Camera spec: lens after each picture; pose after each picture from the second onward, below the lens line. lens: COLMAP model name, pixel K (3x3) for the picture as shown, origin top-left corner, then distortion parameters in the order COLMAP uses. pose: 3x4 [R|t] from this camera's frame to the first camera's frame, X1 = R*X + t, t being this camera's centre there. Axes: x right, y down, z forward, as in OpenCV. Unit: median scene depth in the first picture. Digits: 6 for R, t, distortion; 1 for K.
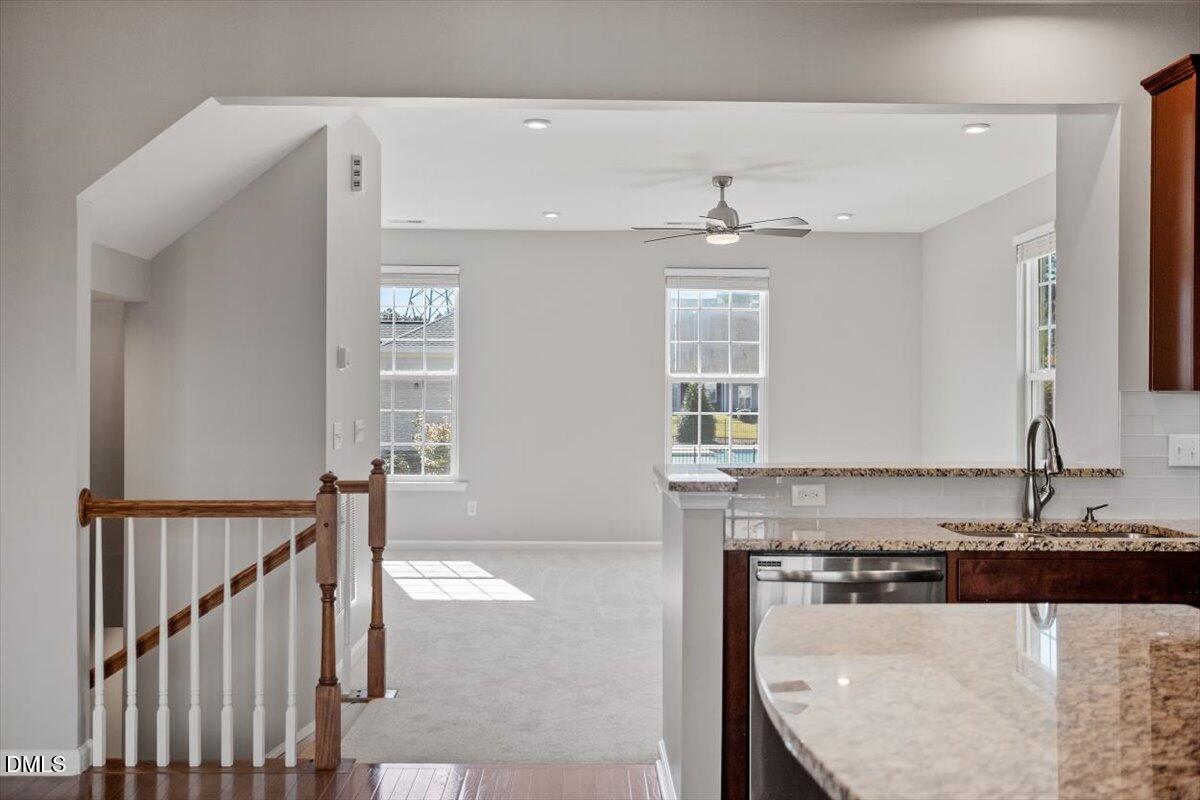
lens RADIAL K [[1166.1, 0, 599.4], [0, 1166.1, 400.2], [0, 0, 1]] dist [0.017082, 0.000000]
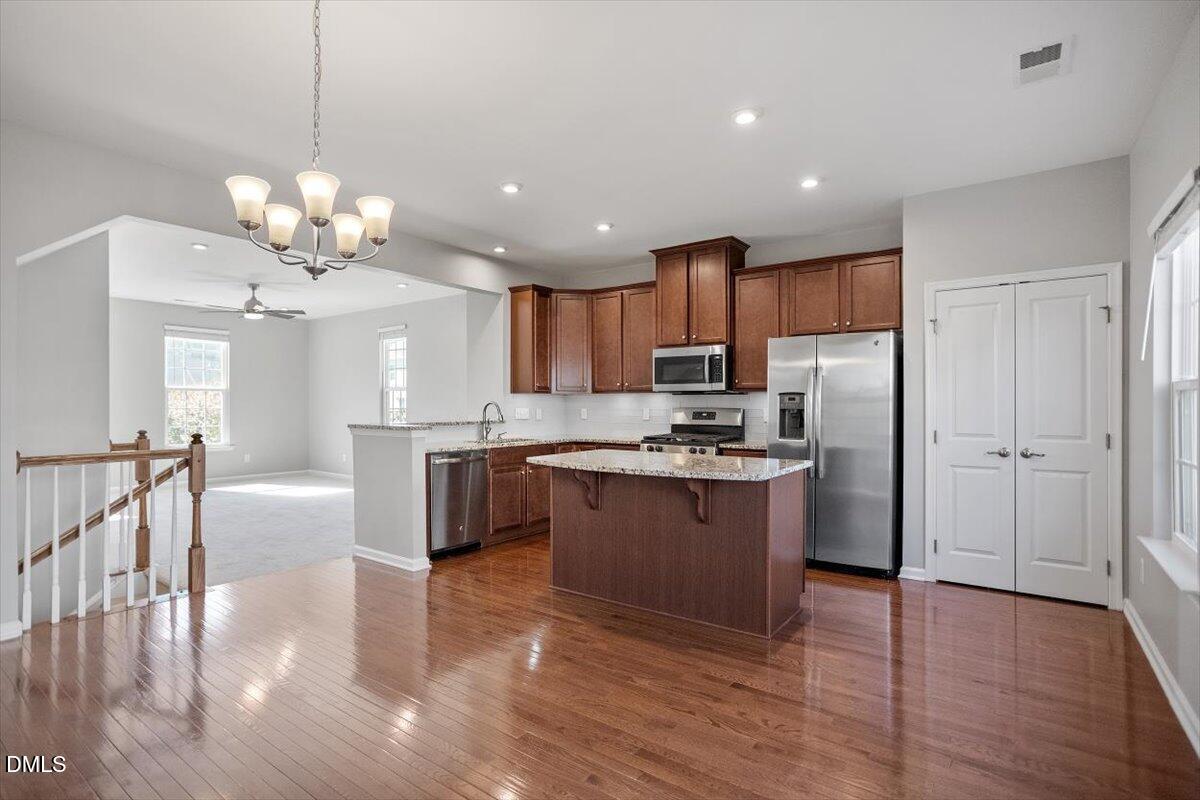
lens RADIAL K [[580.7, 0, 598.2], [0, 580.7, 401.7], [0, 0, 1]] dist [-0.038887, -0.000399]
pose [[0.606605, -0.000552, 0.795003, -0.562072], [0.005331, 0.999980, -0.003374, 0.018823], [-0.794986, 0.006285, 0.606595, -0.054860]]
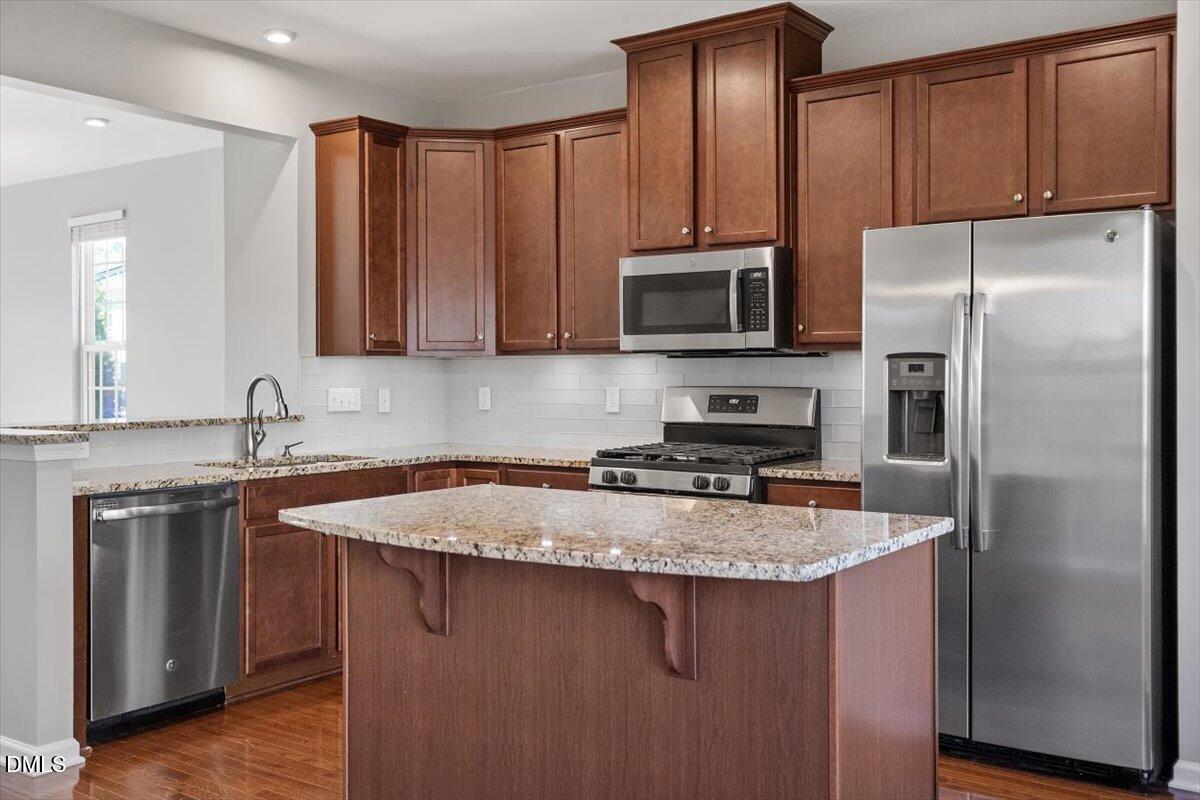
lens RADIAL K [[1122.8, 0, 598.3], [0, 1122.8, 372.2], [0, 0, 1]] dist [0.019134, 0.000000]
pose [[0.594113, -0.004833, 0.804367, -0.381851], [0.009088, 0.999958, -0.000704, 0.014288], [-0.804330, 0.007728, 0.594133, -0.025029]]
